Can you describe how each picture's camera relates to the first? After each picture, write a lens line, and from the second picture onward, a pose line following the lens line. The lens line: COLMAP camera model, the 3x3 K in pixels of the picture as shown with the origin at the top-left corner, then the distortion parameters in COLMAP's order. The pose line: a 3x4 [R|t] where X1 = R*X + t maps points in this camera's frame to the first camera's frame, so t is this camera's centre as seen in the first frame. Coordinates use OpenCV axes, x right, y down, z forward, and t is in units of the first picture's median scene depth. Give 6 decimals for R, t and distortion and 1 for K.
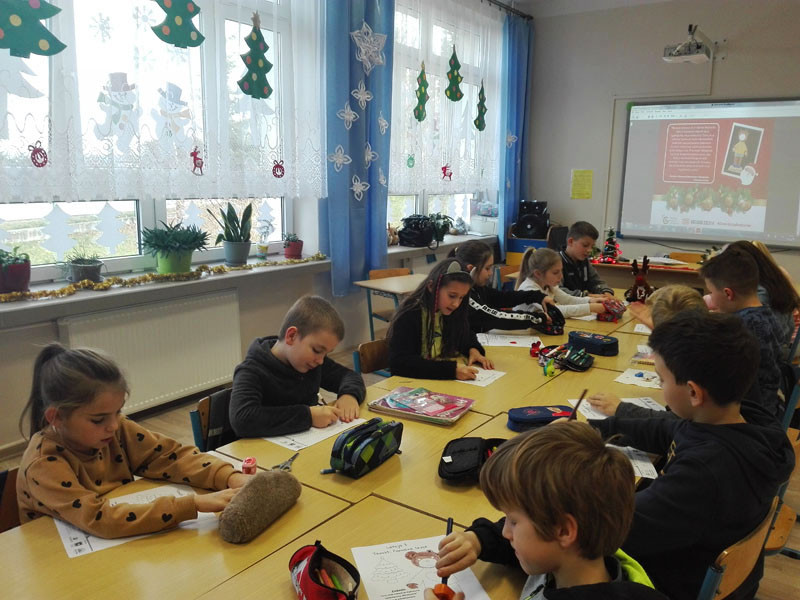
lens RADIAL K [[656.7, 0, 395.6], [0, 656.7, 302.2], [0, 0, 1]] dist [0.060813, -0.117676]
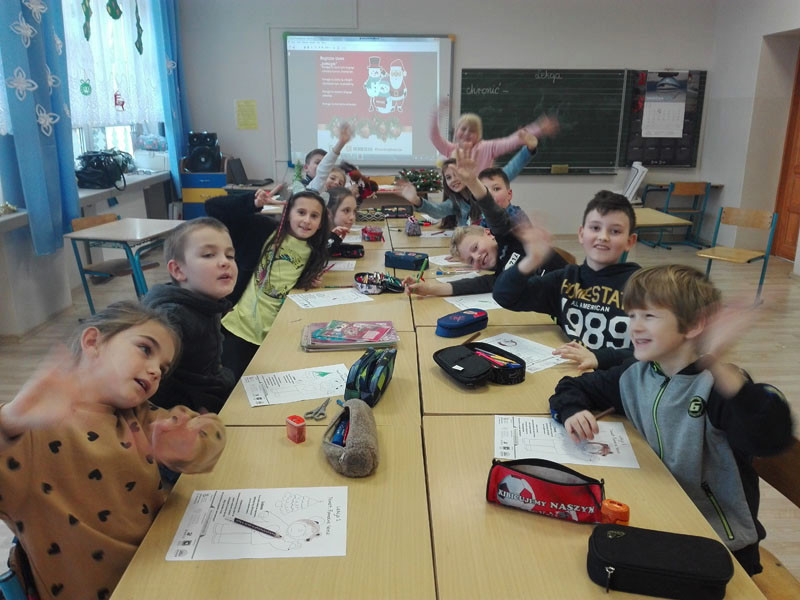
lens RADIAL K [[656.7, 0, 396.1], [0, 656.7, 304.7], [0, 0, 1]] dist [0.060813, -0.117676]
pose [[0.819718, -0.169571, 0.547090, -0.142301], [0.114139, 0.984374, 0.134090, -0.005036], [-0.561279, -0.047472, 0.826264, 0.042865]]
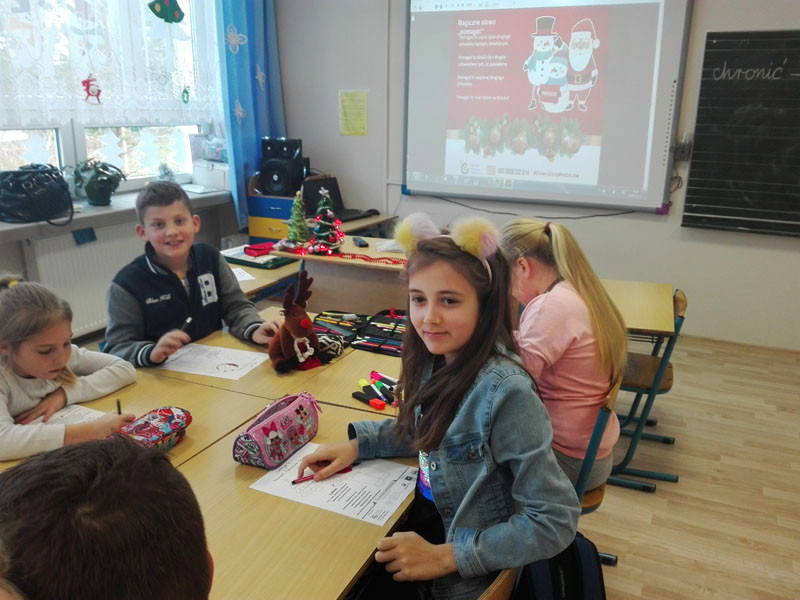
lens RADIAL K [[656.7, 0, 400.0], [0, 656.7, 306.3], [0, 0, 1]] dist [0.060813, -0.117676]
pose [[0.986825, -0.043752, 0.155766, 0.241526], [0.027580, 0.994141, 0.104511, -0.057828], [-0.159426, -0.098838, 0.982250, 0.348780]]
